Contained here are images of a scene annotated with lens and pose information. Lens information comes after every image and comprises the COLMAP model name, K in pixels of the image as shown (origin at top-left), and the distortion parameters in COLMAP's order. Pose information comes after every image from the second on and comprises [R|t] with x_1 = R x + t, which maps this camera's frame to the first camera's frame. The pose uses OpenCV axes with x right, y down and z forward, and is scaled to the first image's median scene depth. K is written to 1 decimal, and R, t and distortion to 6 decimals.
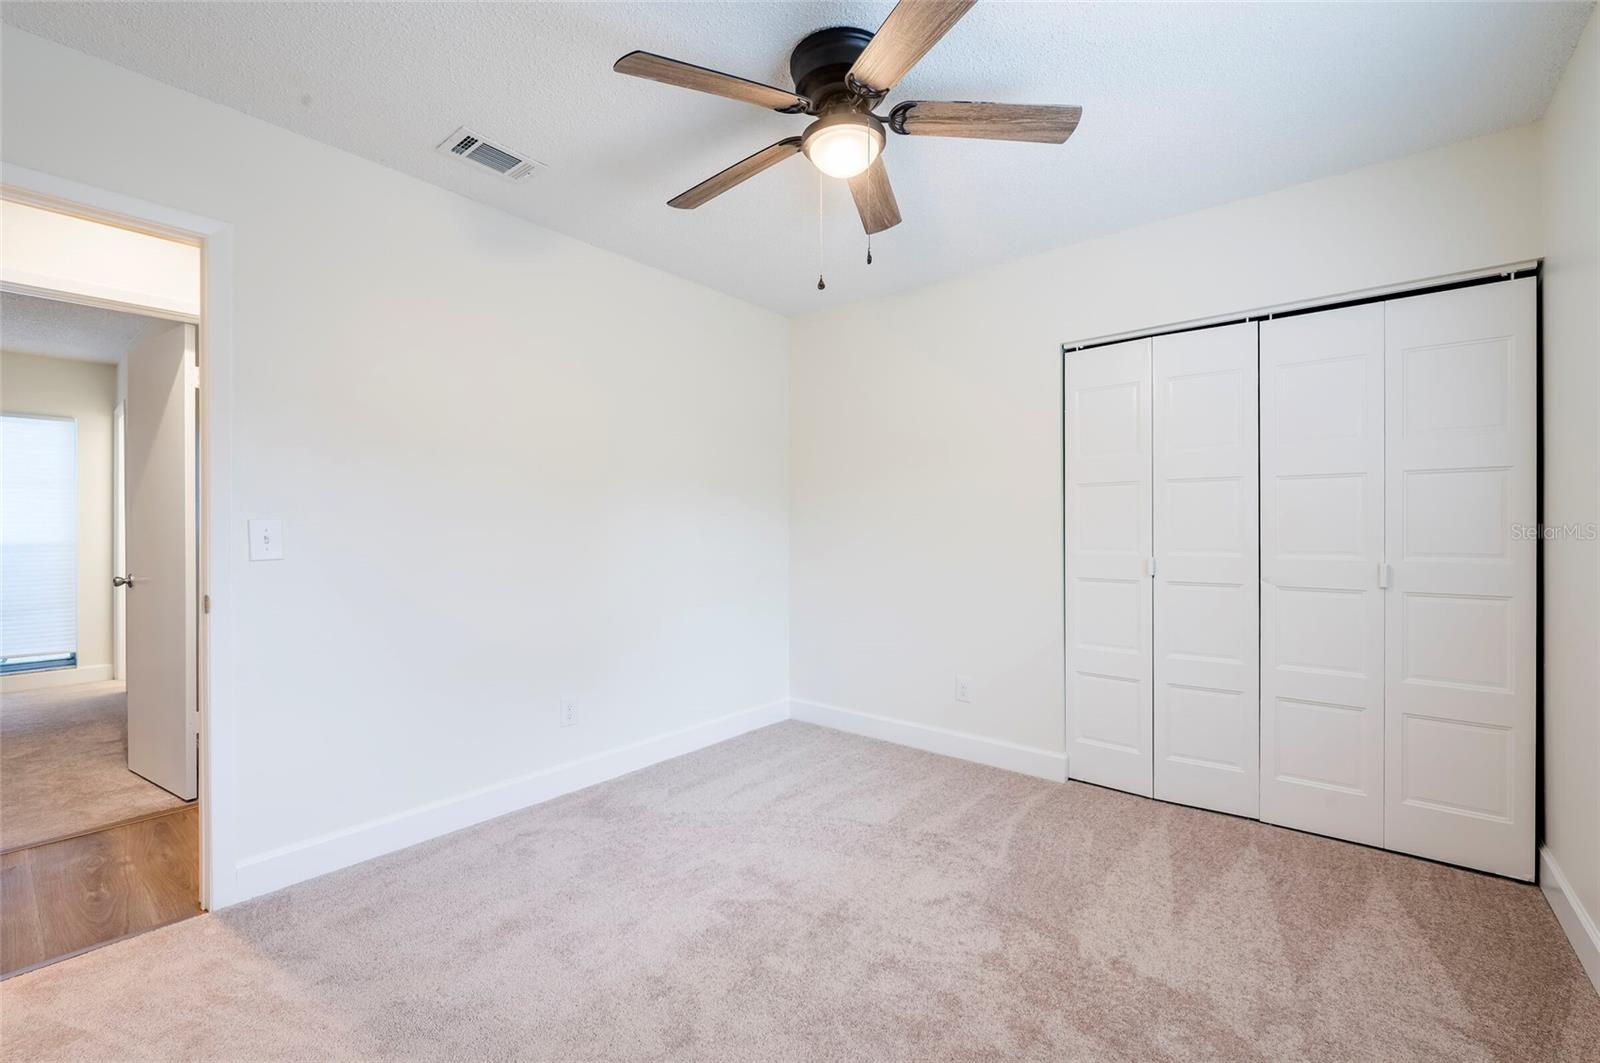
lens RADIAL K [[649.7, 0, 787.7], [0, 649.7, 535.4], [0, 0, 1]] dist [-0.020087, 0.000091]
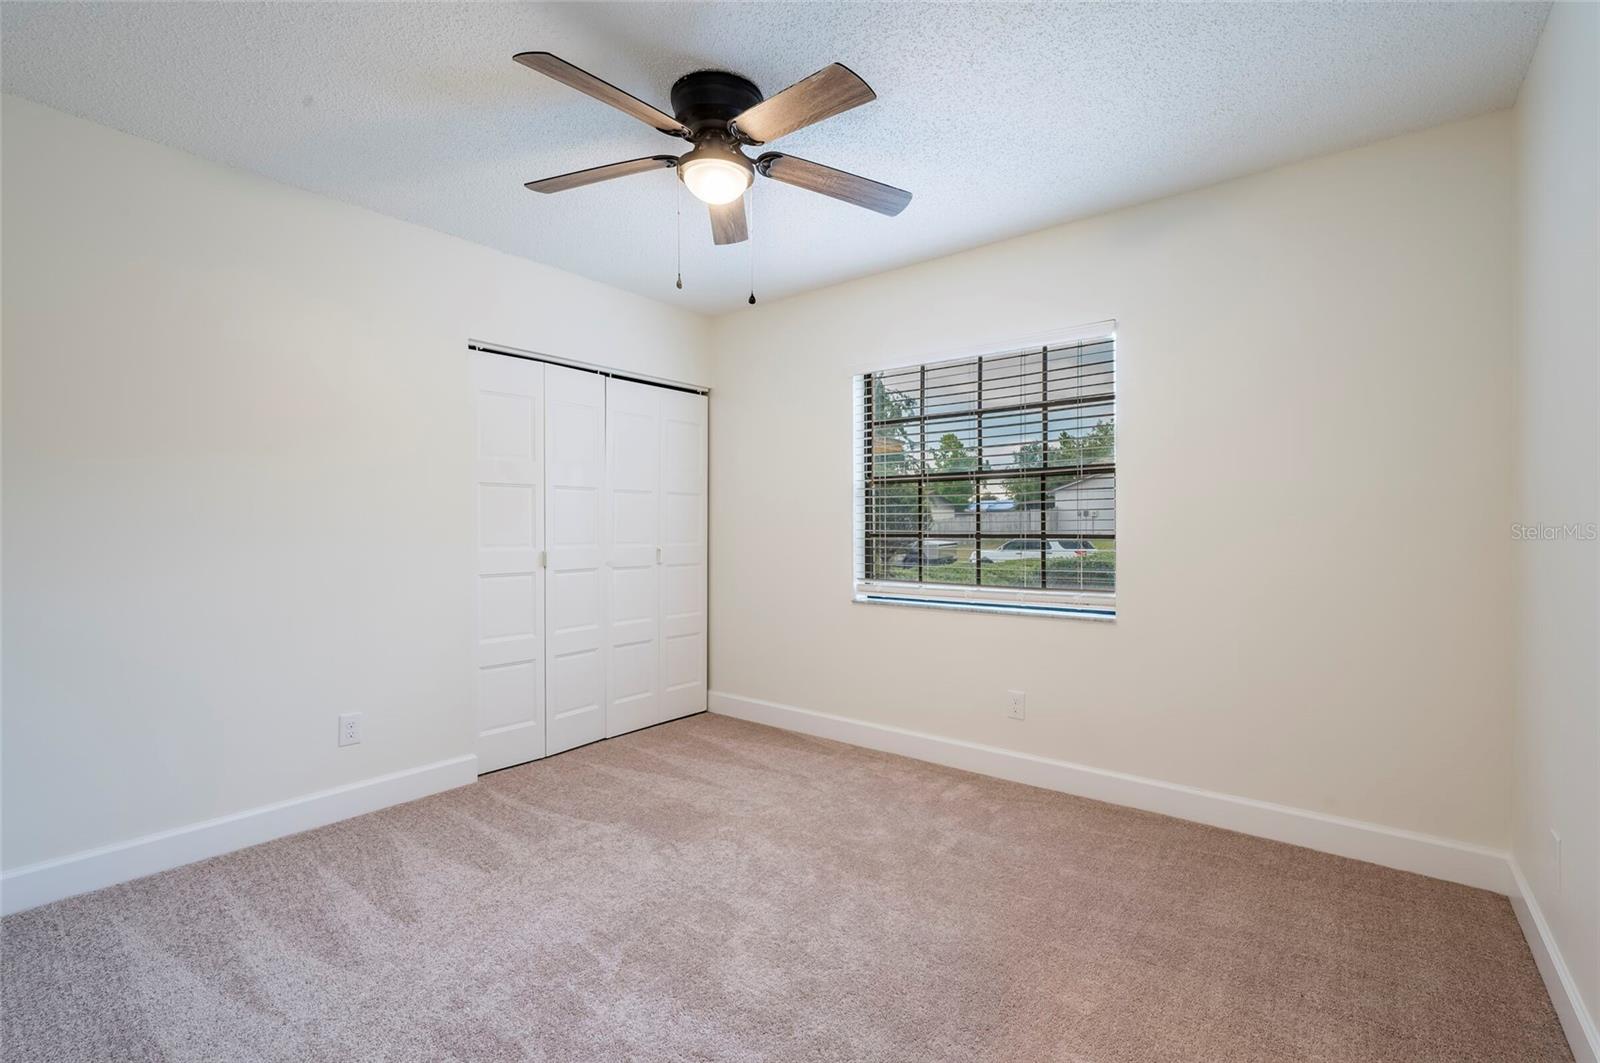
lens RADIAL K [[725.1, 0, 795.1], [0, 725.1, 532.2], [0, 0, 1]] dist [-0.003809, 0.000266]
pose [[-0.037590, -0.012243, 0.999218, -0.851619], [-0.000712, 0.999925, 0.012225, -0.019518], [-0.999293, -0.000252, -0.037596, 0.663679]]
